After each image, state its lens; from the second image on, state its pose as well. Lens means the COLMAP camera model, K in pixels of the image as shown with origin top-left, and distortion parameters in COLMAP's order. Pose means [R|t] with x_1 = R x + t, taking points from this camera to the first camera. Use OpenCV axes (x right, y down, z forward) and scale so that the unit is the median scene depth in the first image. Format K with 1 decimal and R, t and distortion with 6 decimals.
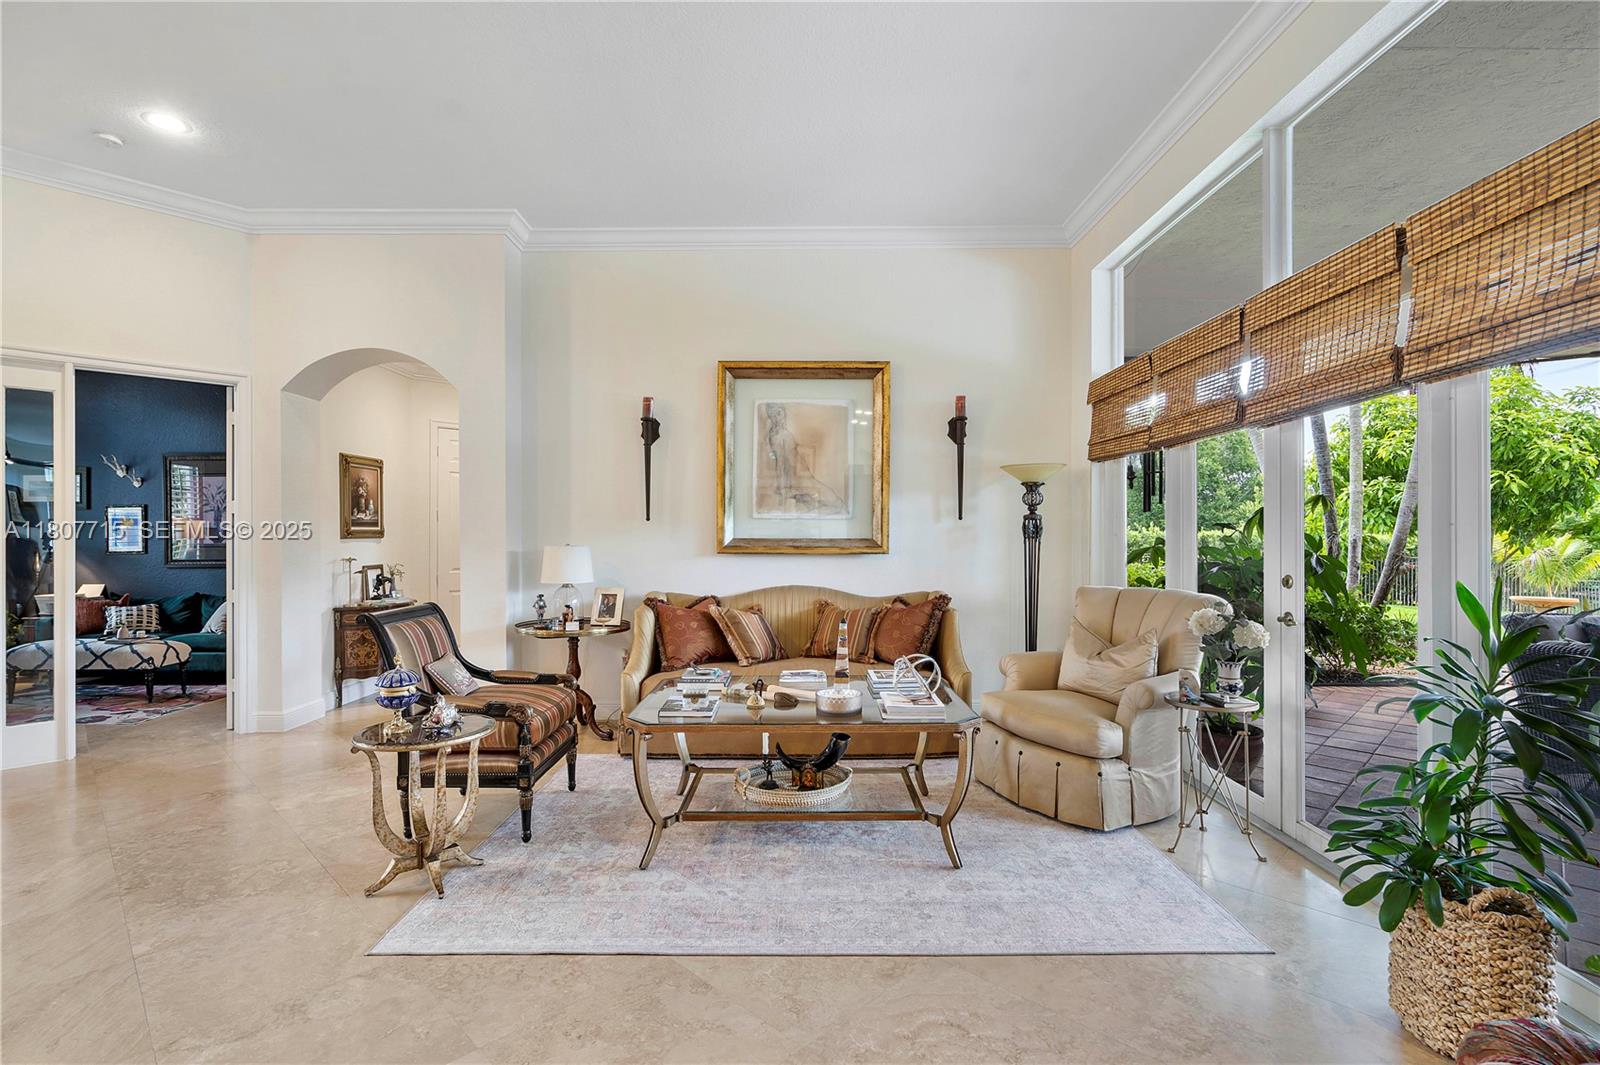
lens RADIAL K [[749.8, 0, 800.0], [0, 749.8, 532.5], [0, 0, 1]] dist [0.000984, 0.000240]
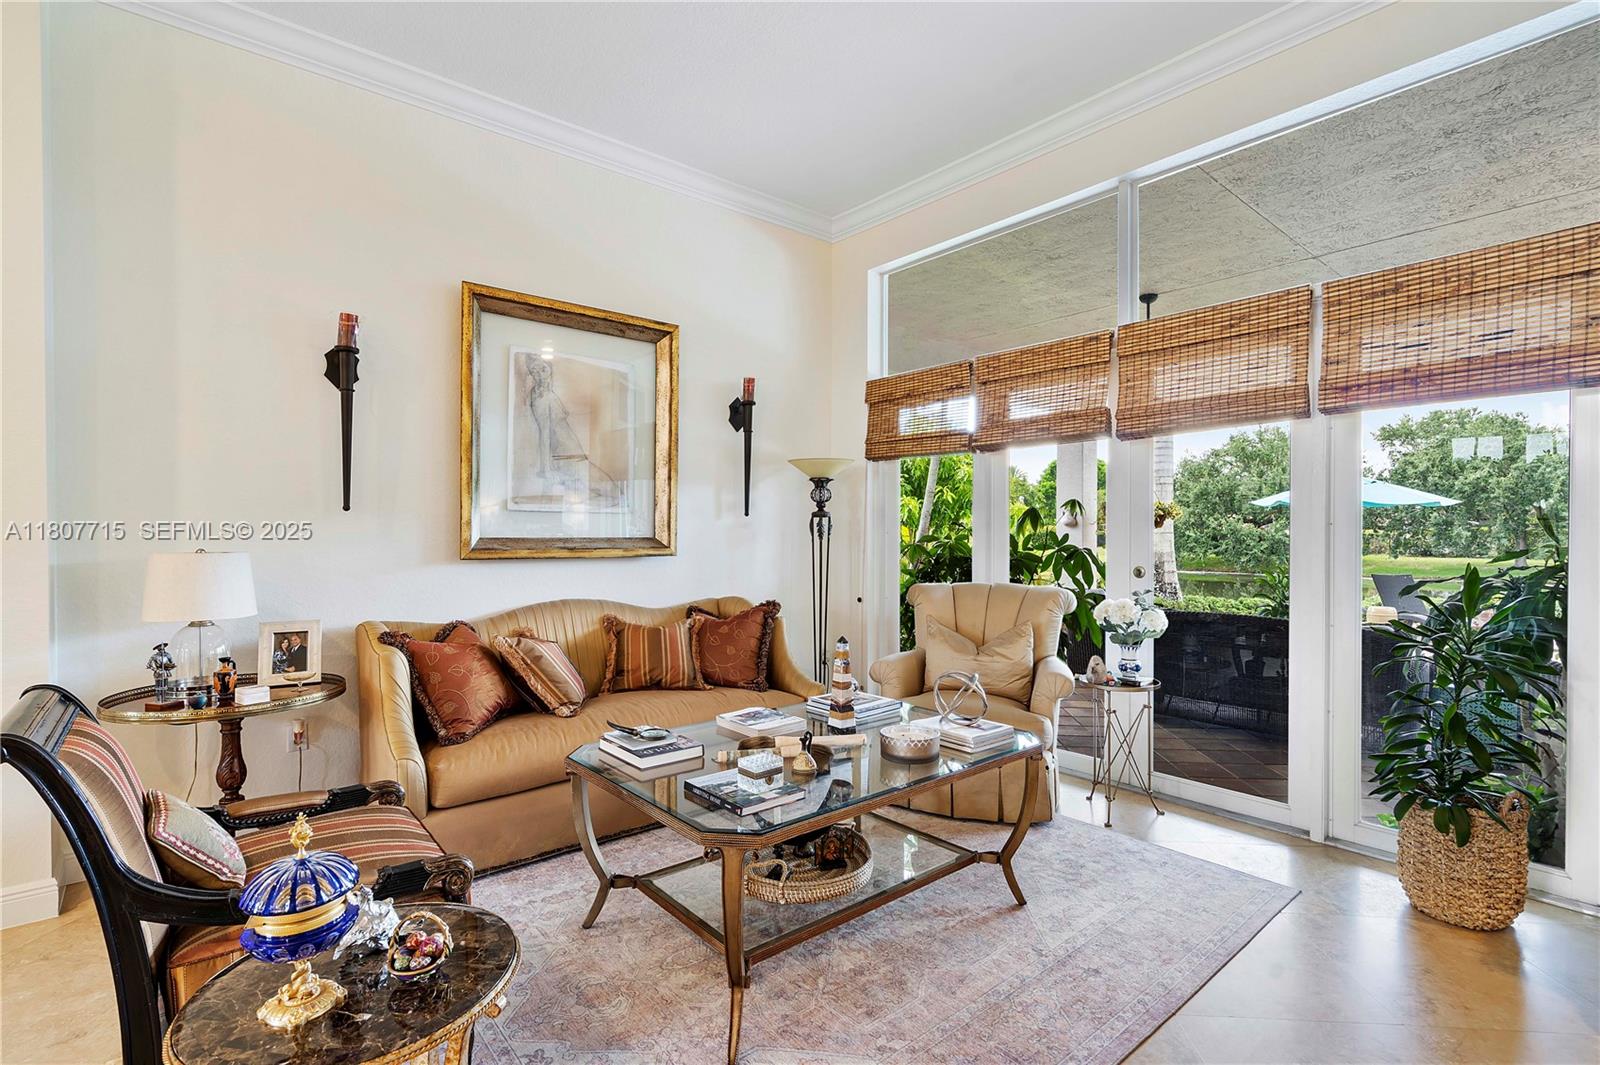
lens RADIAL K [[749.8, 0, 800.0], [0, 749.8, 532.5], [0, 0, 1]] dist [0.000984, 0.000240]
pose [[0.767349, 0.000450, 0.641229, -0.324513], [-0.001415, 0.999999, 0.000991, 0.001913], [-0.641228, -0.001668, 0.767349, 0.279249]]
